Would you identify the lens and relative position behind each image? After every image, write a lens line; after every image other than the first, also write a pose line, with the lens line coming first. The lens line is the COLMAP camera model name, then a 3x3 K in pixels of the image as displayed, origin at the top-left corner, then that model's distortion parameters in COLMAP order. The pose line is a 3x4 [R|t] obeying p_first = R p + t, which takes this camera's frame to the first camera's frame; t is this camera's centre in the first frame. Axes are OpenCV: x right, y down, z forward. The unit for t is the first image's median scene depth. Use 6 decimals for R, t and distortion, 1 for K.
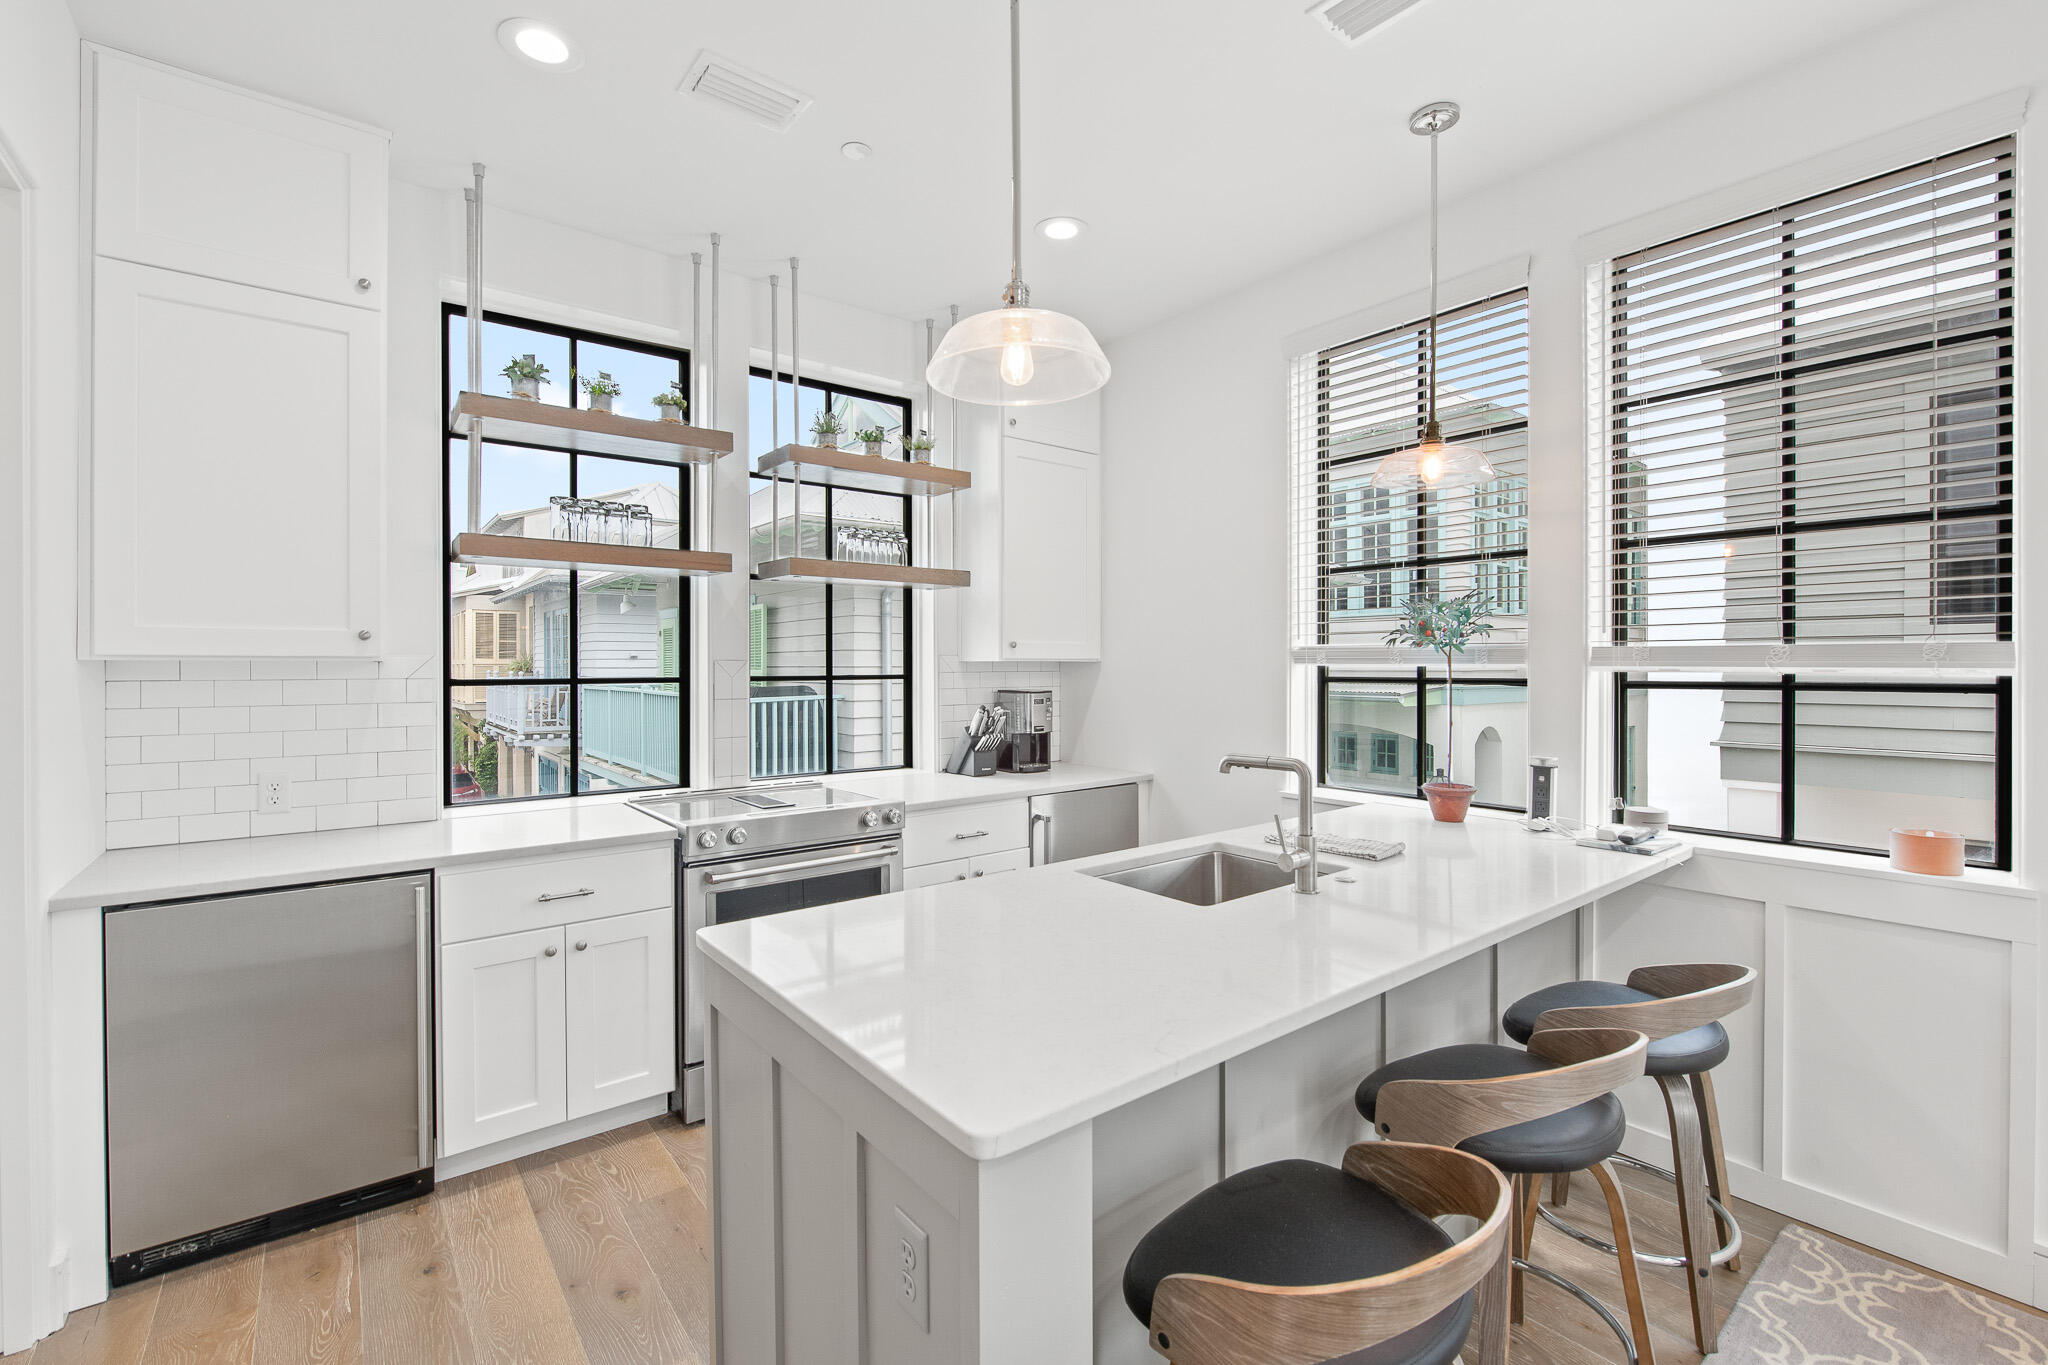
lens RADIAL K [[867.0, 0, 1018.1], [0, 867.0, 676.1], [0, 0, 1]] dist [-0.012643, -0.000104]
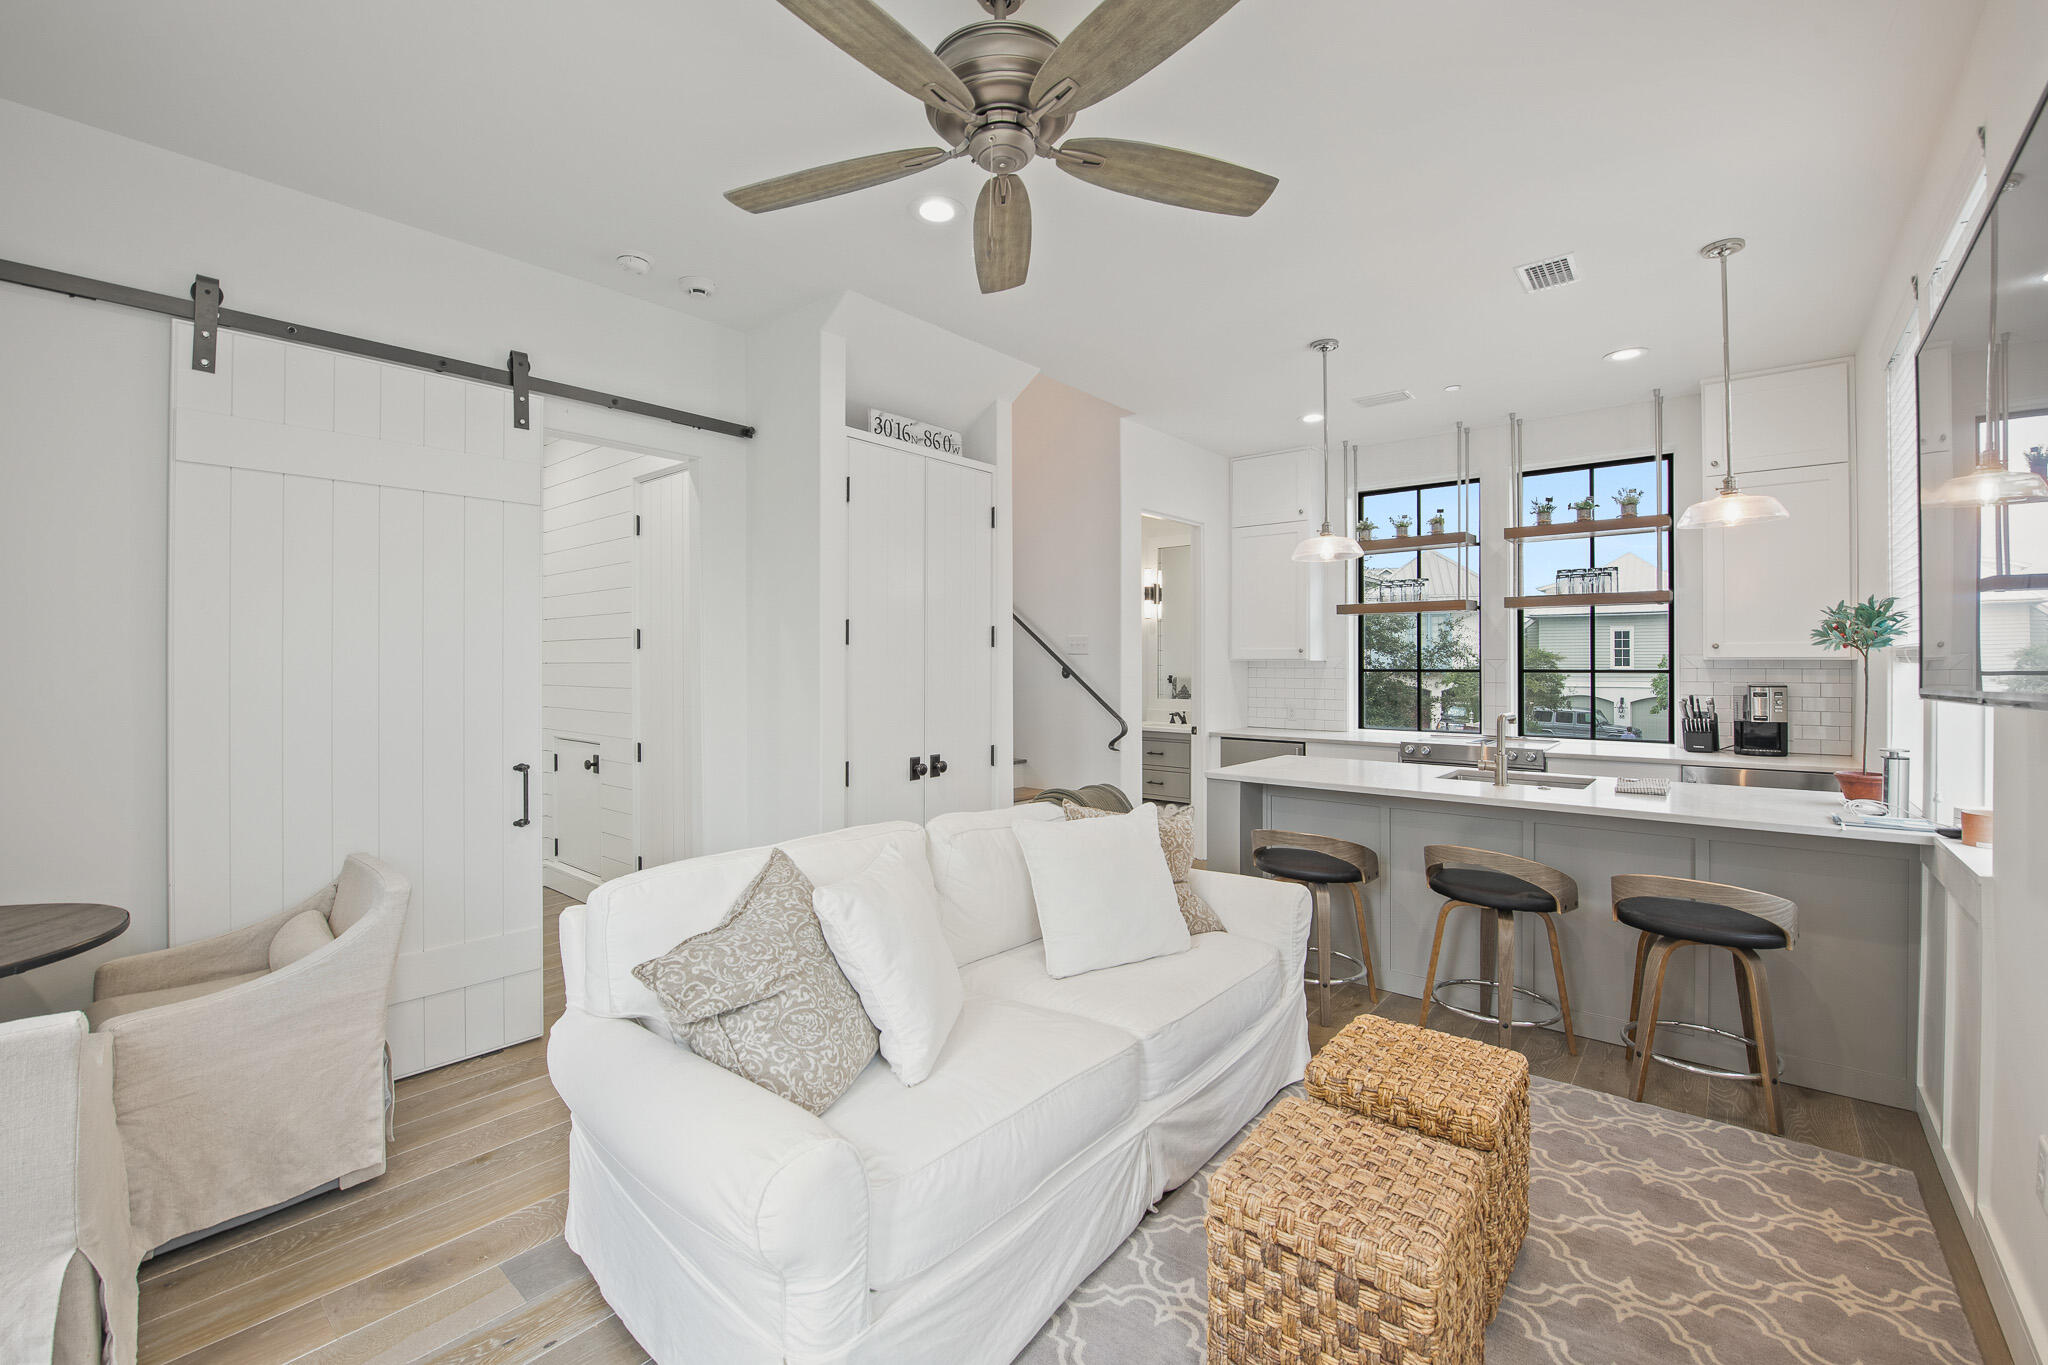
lens RADIAL K [[867.0, 0, 1016.9], [0, 867.0, 674.9], [0, 0, 1]] dist [-0.012643, -0.000104]
pose [[0.202605, 0.019025, -0.979076, 0.980898], [-0.008349, 0.999808, 0.017701, -0.009169], [0.979225, 0.004588, 0.202725, -0.209062]]
